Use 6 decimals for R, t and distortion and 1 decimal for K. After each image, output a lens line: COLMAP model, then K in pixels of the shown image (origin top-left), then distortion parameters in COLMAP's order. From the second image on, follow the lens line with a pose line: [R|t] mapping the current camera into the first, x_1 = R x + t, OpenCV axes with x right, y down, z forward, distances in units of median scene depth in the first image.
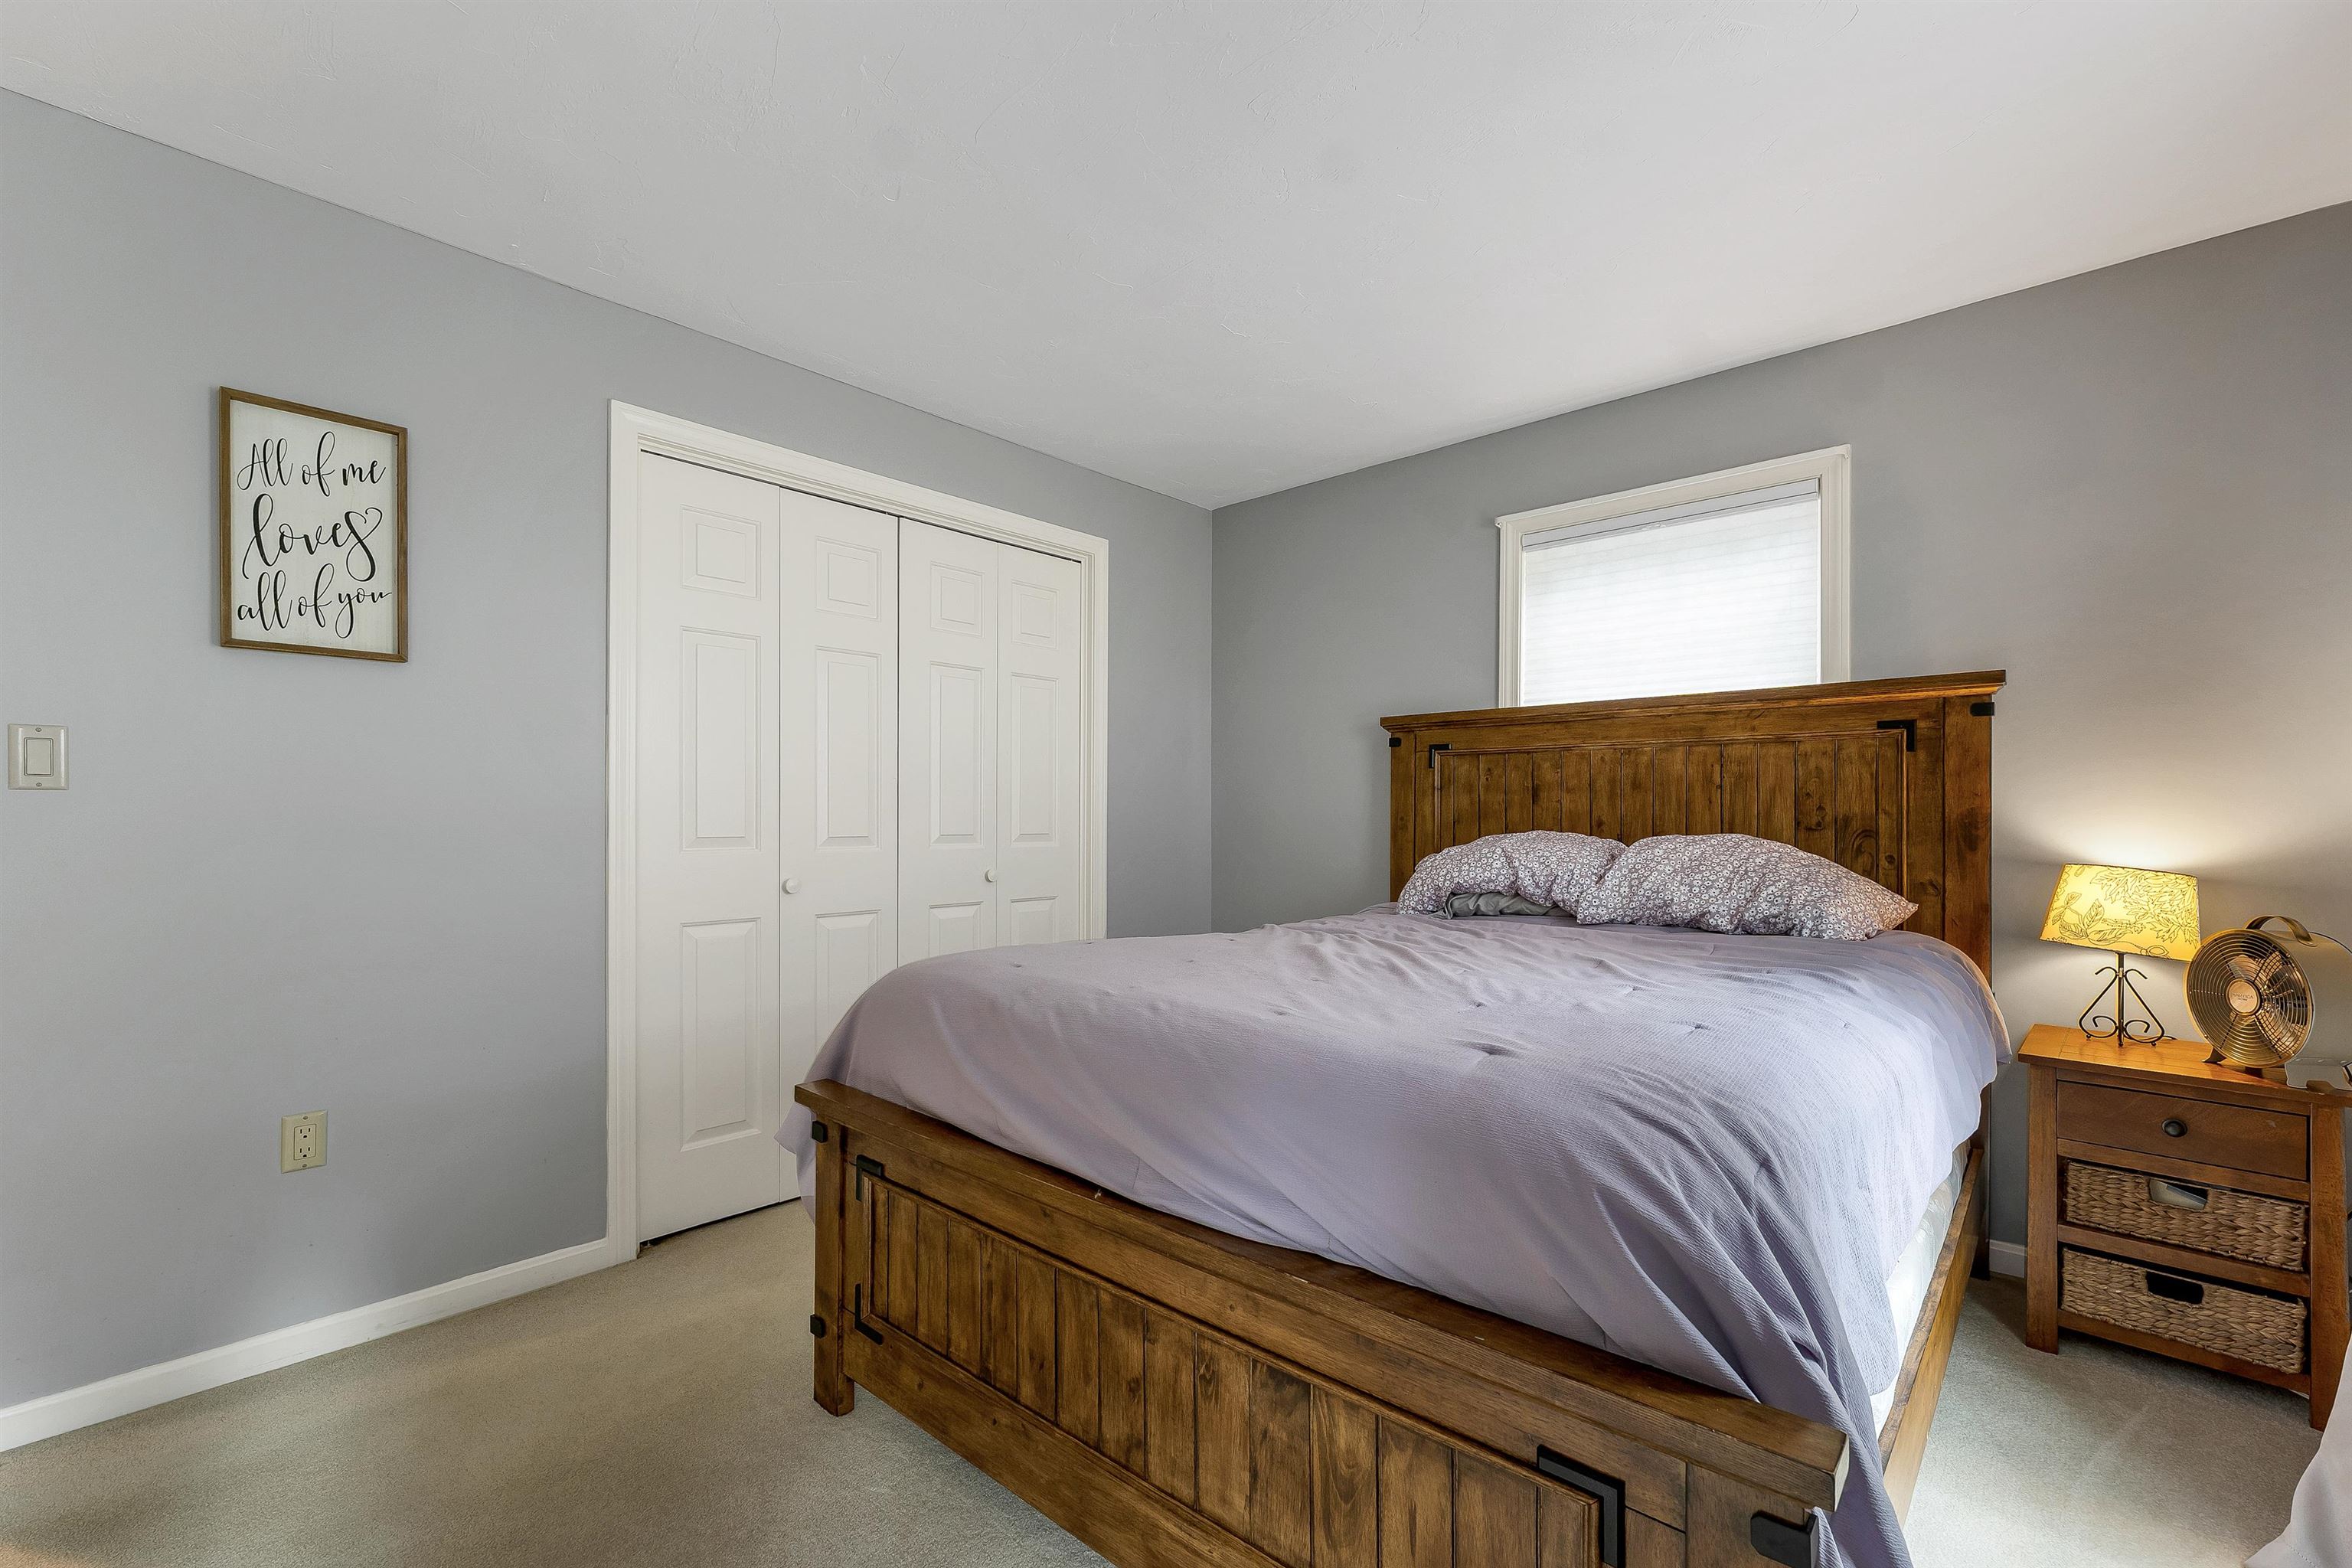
lens RADIAL K [[979.8, 0, 1199.6], [0, 979.8, 834.0], [0, 0, 1]] dist [0.001316, -0.000069]
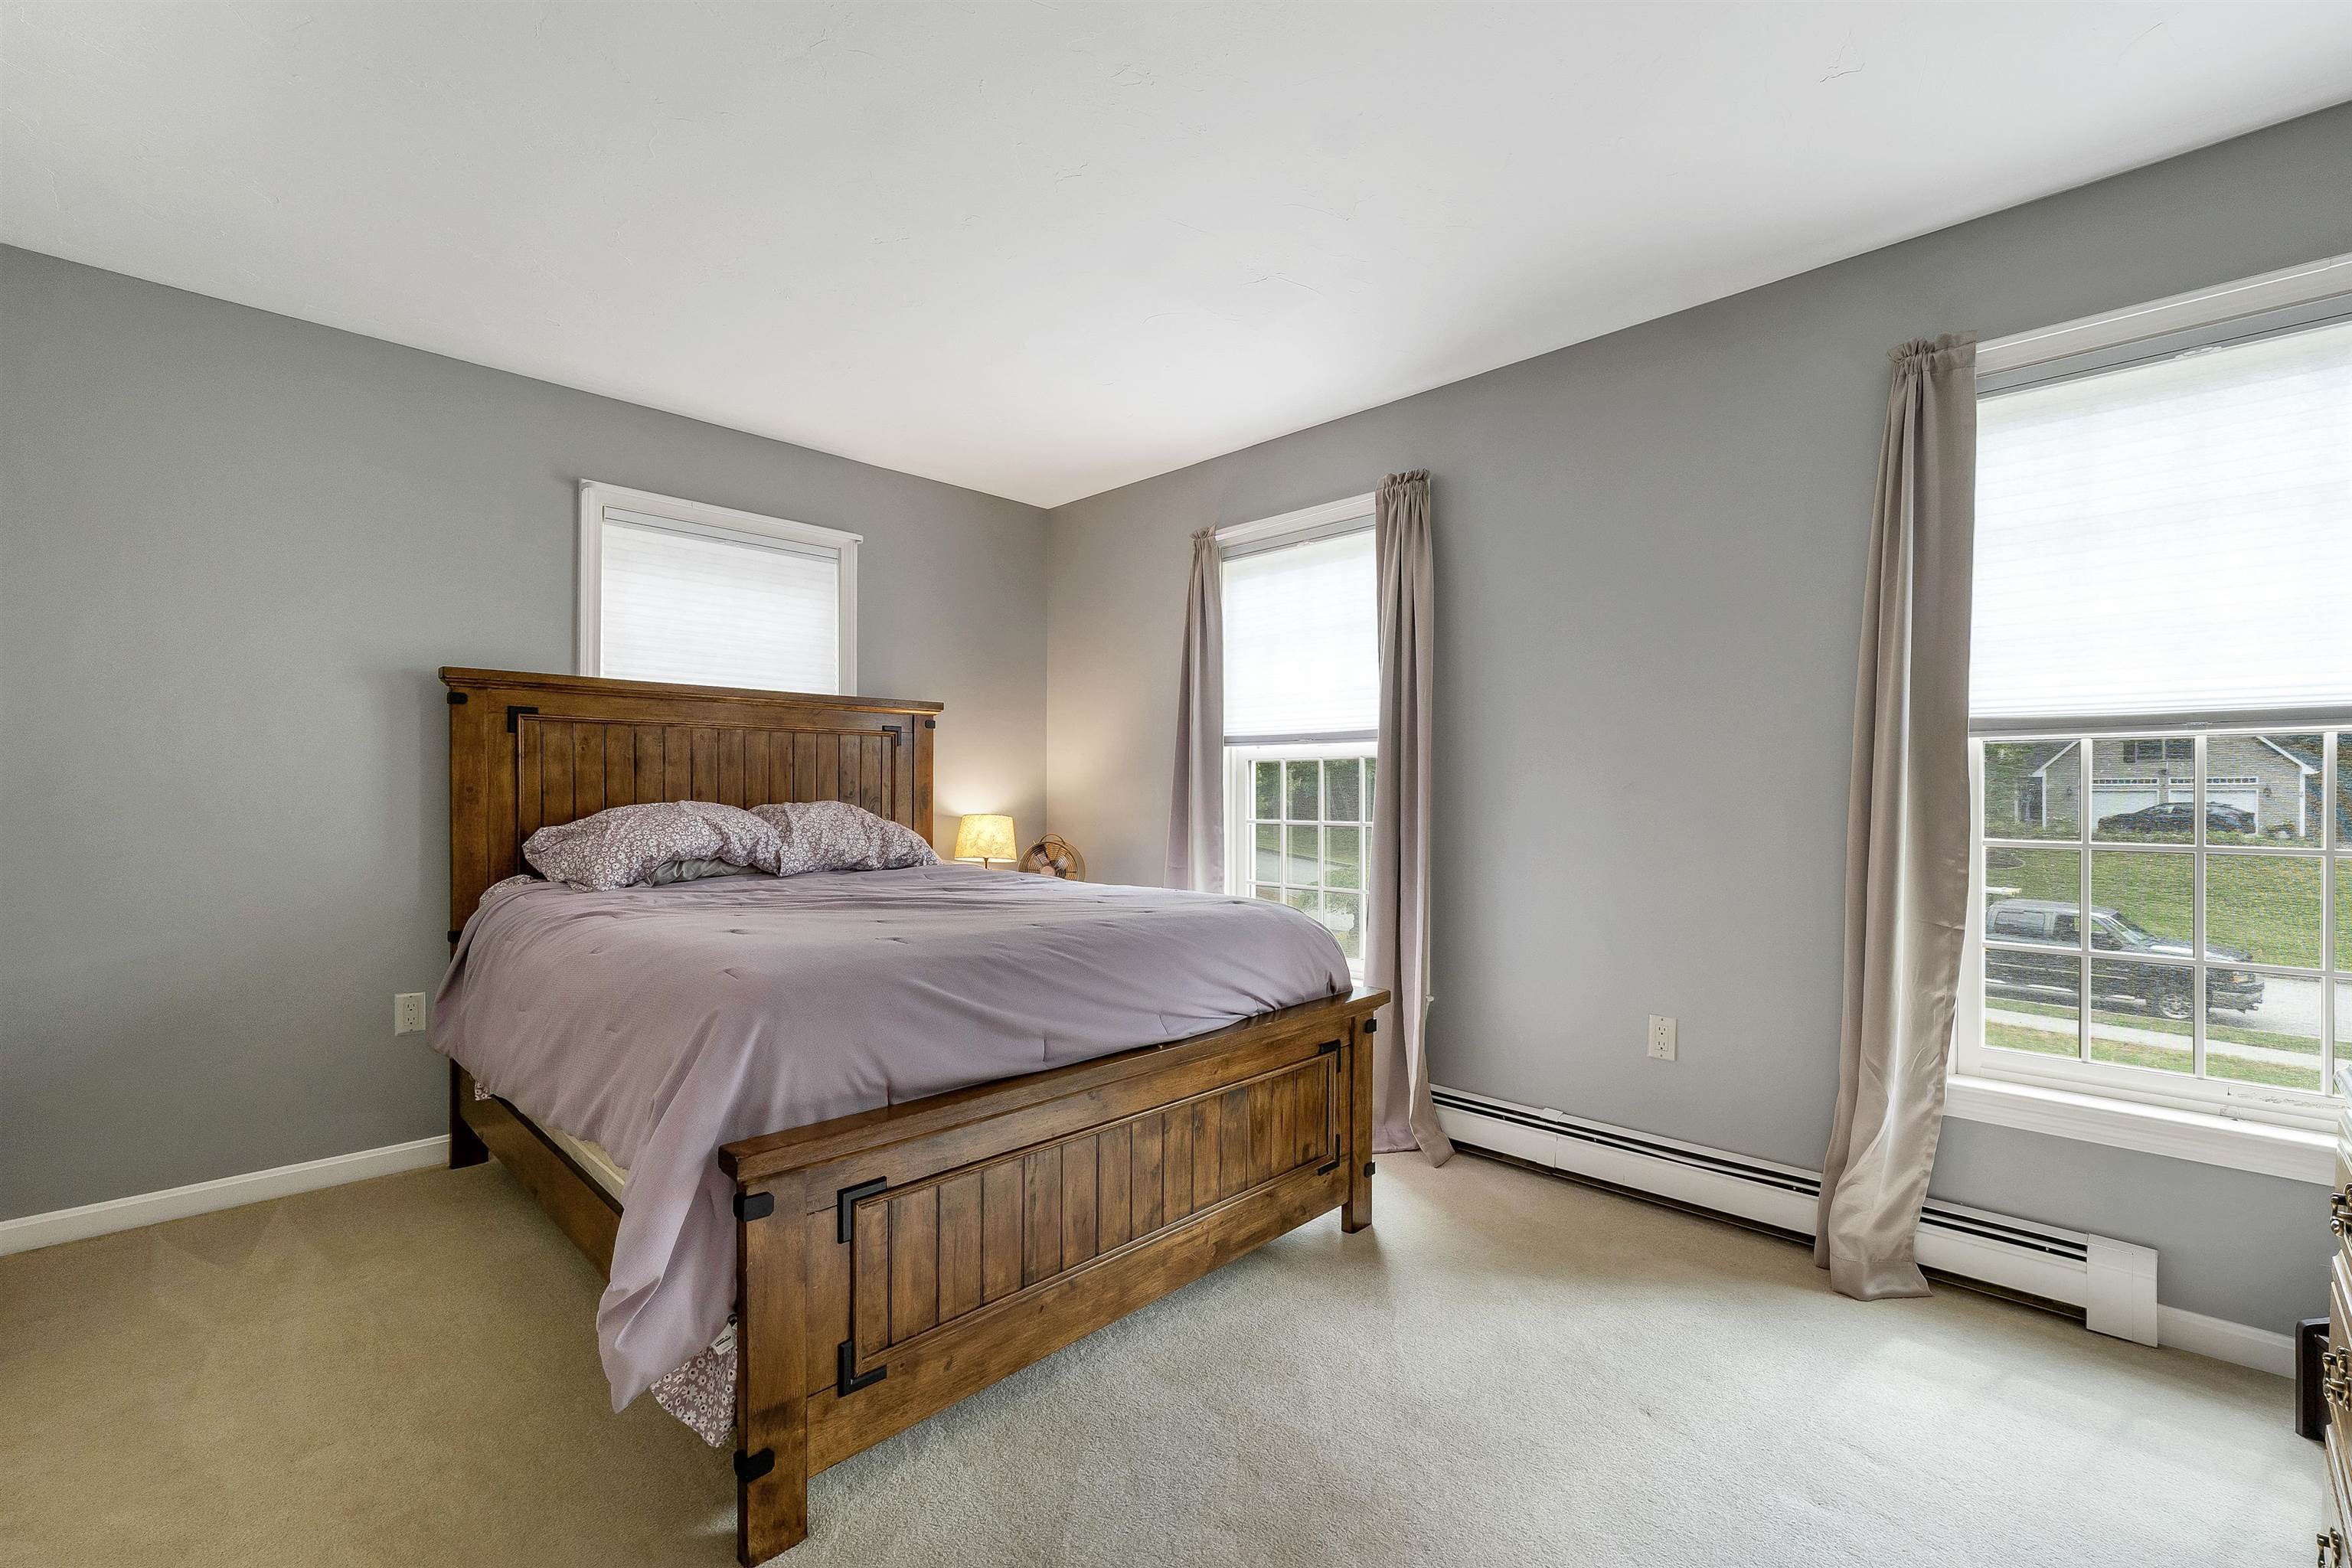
lens RADIAL K [[979.8, 0, 1176.5], [0, 979.8, 786.3], [0, 0, 1]] dist [0.001316, -0.000069]
pose [[0.068473, -0.000327, 0.997653, -0.754051], [0.012215, 0.999925, -0.000510, -0.012861], [-0.997578, 0.012221, 0.068472, 0.413433]]
